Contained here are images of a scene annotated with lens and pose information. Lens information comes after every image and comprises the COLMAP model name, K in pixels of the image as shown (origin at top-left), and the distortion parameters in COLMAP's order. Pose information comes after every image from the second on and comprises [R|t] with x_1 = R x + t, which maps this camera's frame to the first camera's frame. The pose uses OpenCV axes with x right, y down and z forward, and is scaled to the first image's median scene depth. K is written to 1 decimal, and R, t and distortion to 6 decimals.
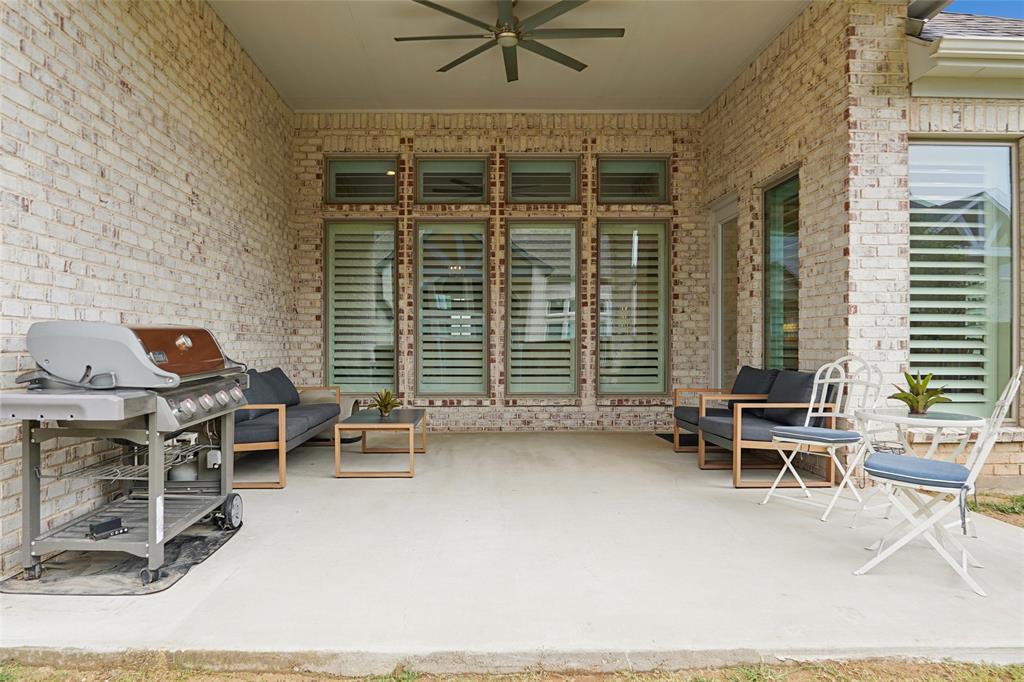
lens RADIAL K [[637.4, 0, 511.8], [0, 637.4, 345.0], [0, 0, 1]] dist [0.003728, 0.001208]
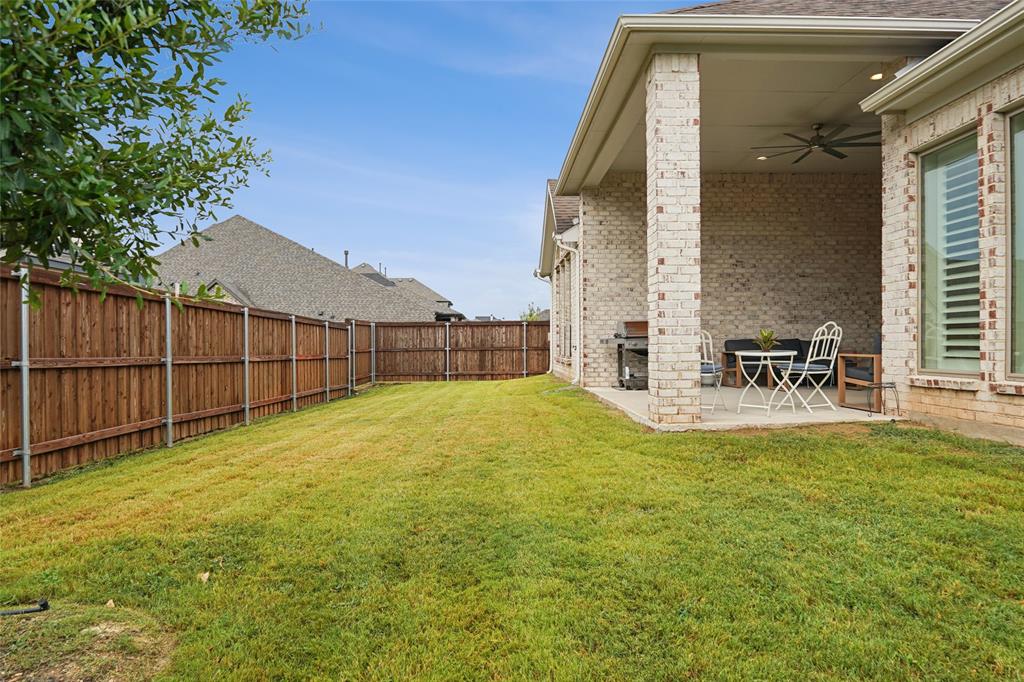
lens RADIAL K [[637.4, 0, 512.2], [0, 637.4, 342.6], [0, 0, 1]] dist [0.003728, 0.001208]
pose [[0.008977, -0.000295, -0.999960, 2.033786], [0.004755, 0.999989, -0.000253, 0.061276], [0.999948, -0.004752, 0.008978, 0.176534]]
